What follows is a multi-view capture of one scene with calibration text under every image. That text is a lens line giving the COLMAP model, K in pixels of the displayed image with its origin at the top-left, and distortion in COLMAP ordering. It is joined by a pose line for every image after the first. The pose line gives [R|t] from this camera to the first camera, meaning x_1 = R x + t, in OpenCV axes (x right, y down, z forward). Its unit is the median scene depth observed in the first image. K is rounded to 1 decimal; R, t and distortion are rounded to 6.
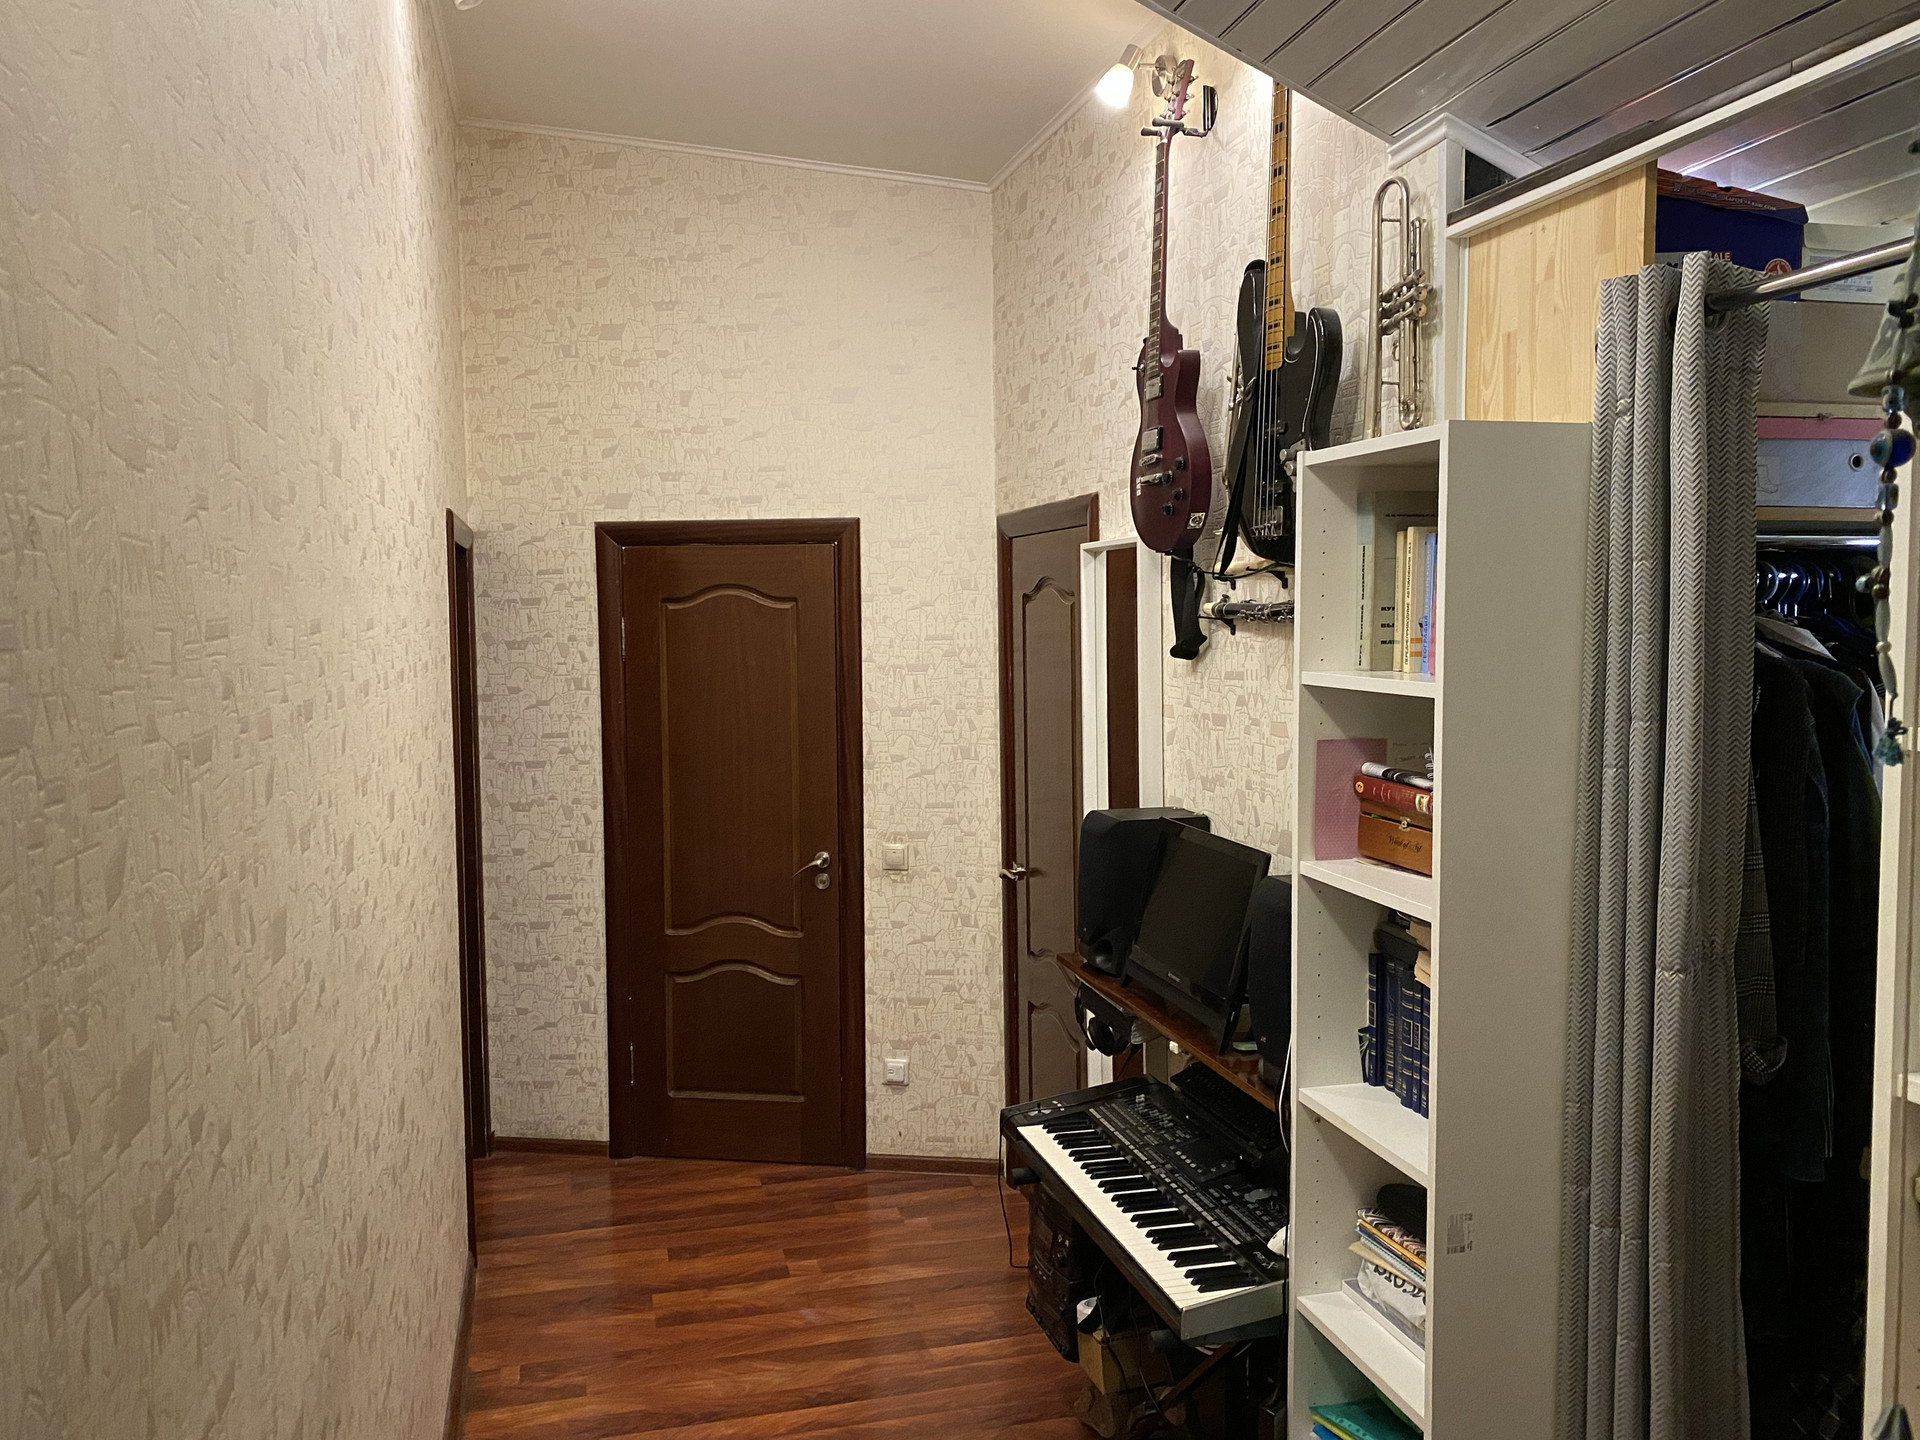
lens RADIAL K [[1552.5, 0, 959.7], [0, 1552.5, 725.0], [0, 0, 1]] dist [0.019608, -0.013529]
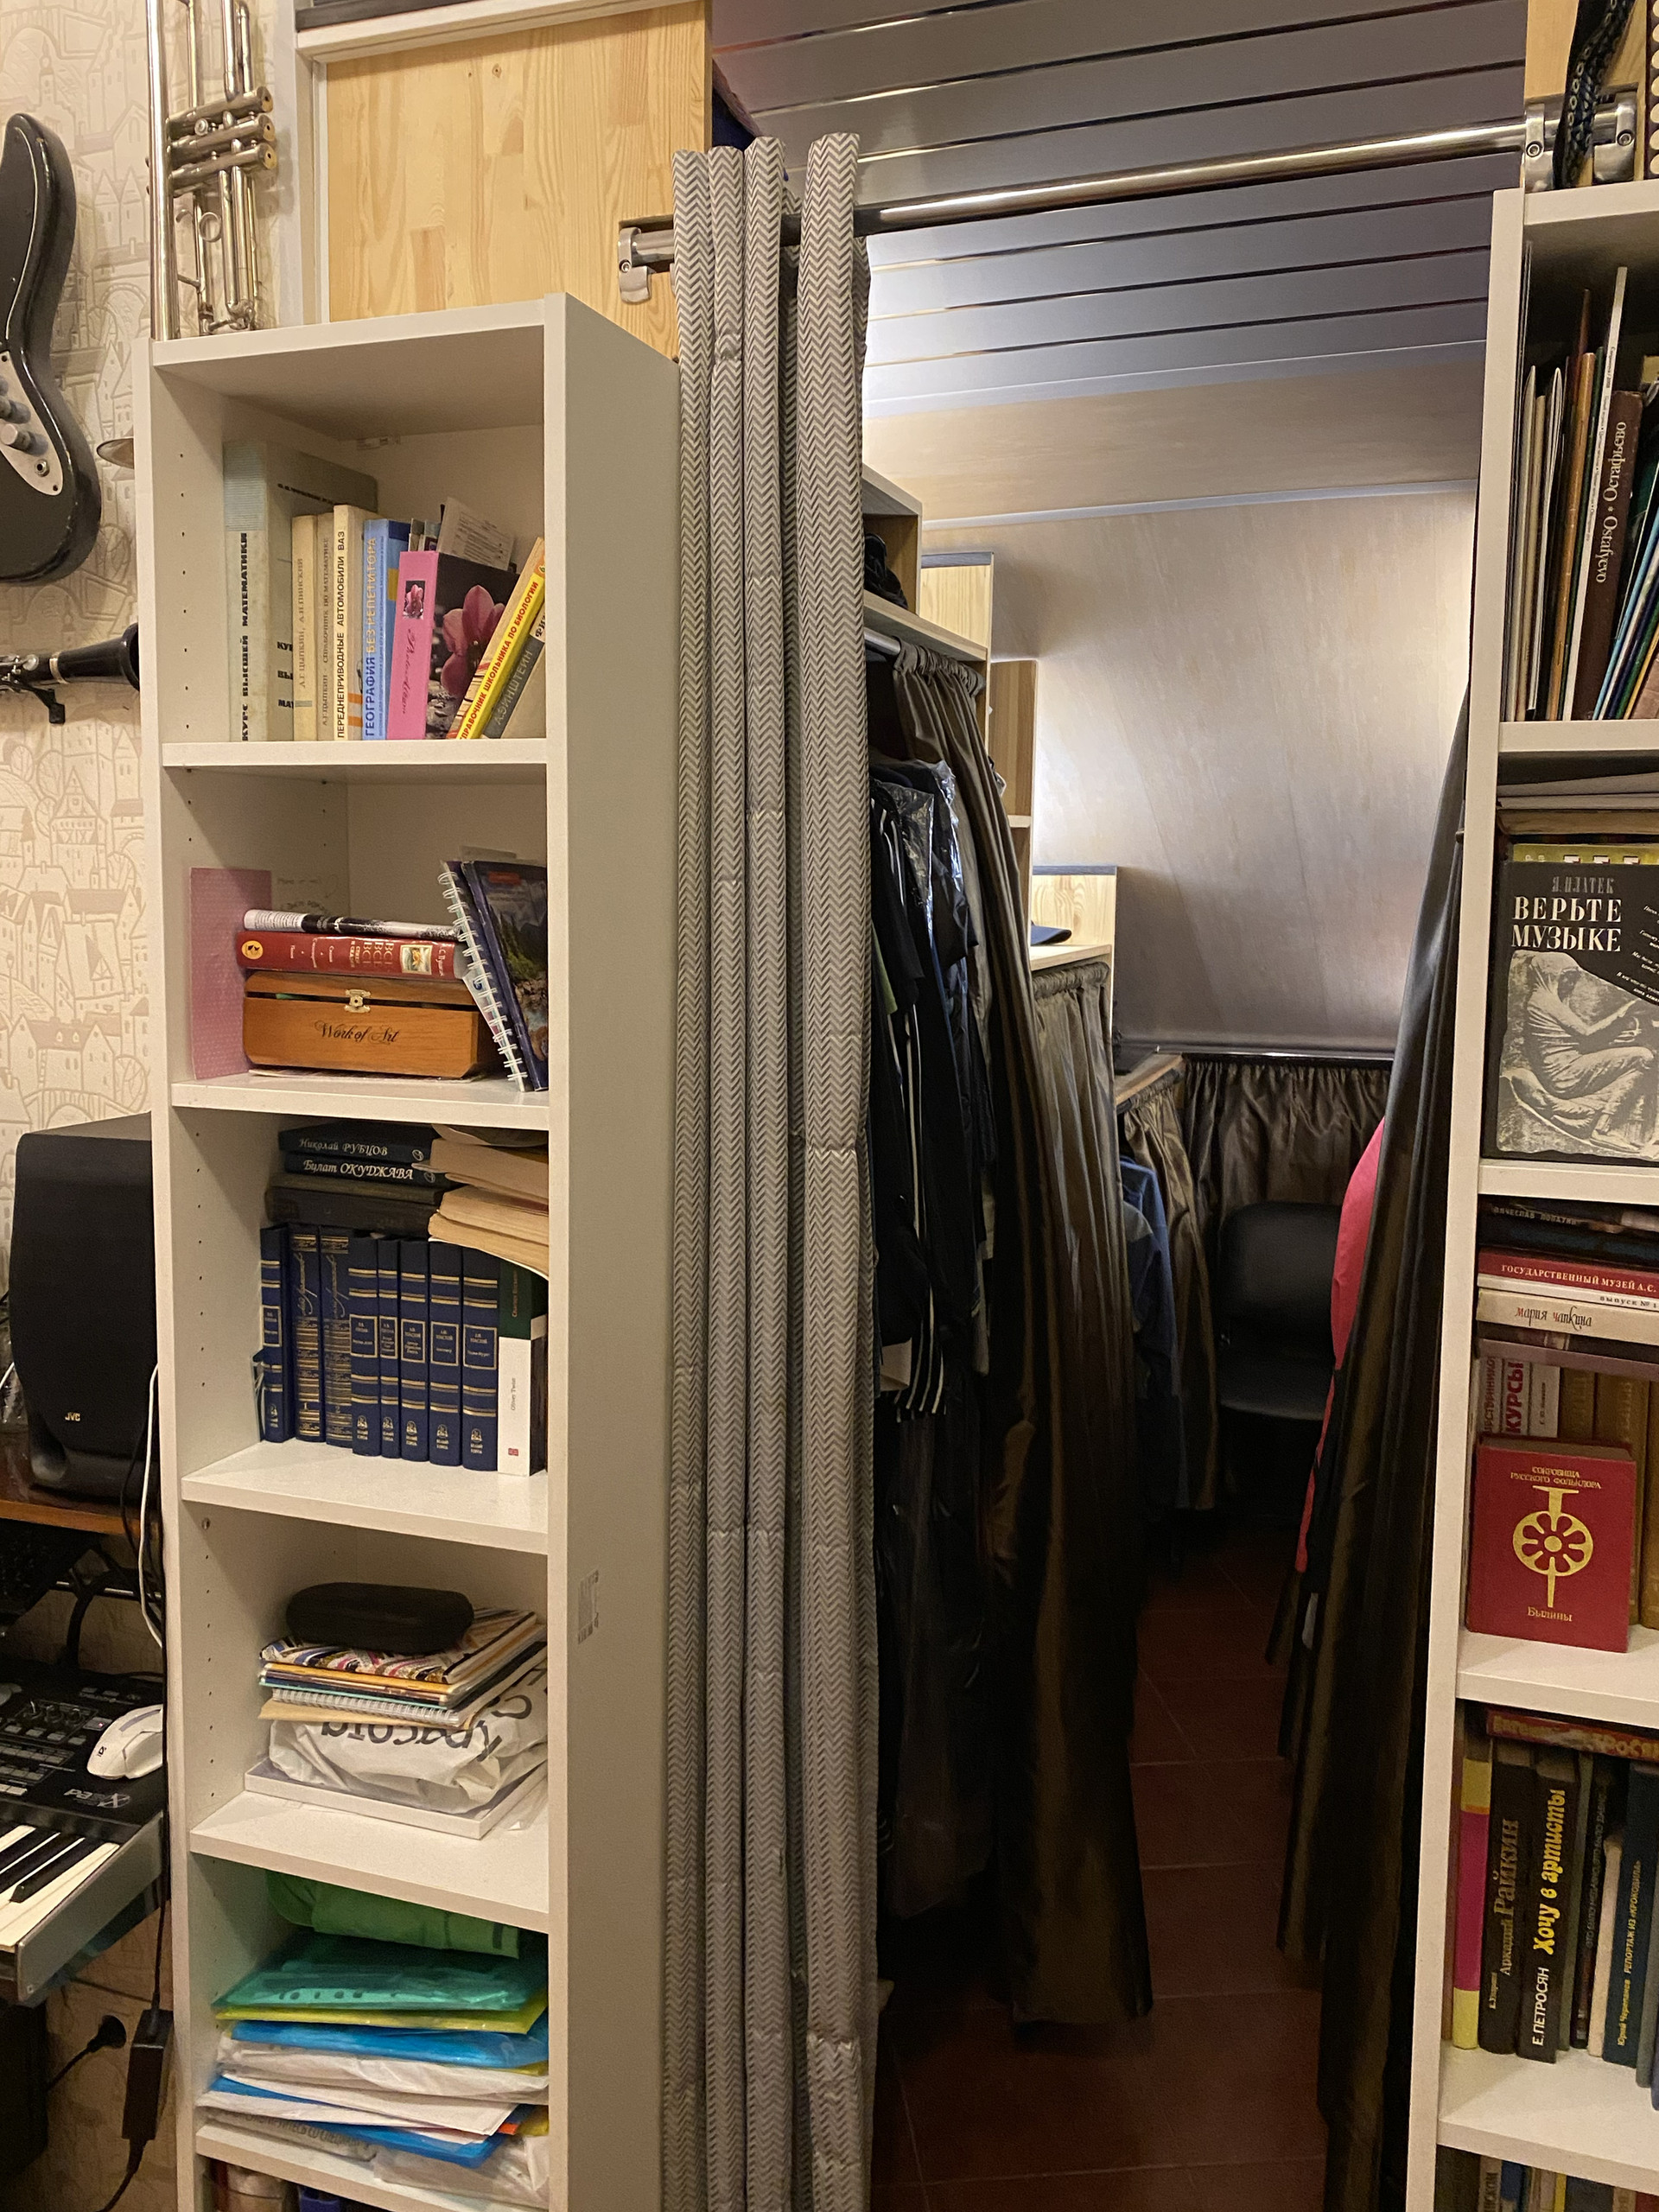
lens RADIAL K [[1788.6, 0, 829.8], [0, 1788.6, 1089.4], [0, 0, 1]] dist [0.019608, -0.013529]
pose [[0.555630, -0.081482, 0.827428, -0.190673], [0.053686, 0.996625, 0.062093, 0.062294], [-0.829695, 0.009920, 0.558129, 0.433737]]
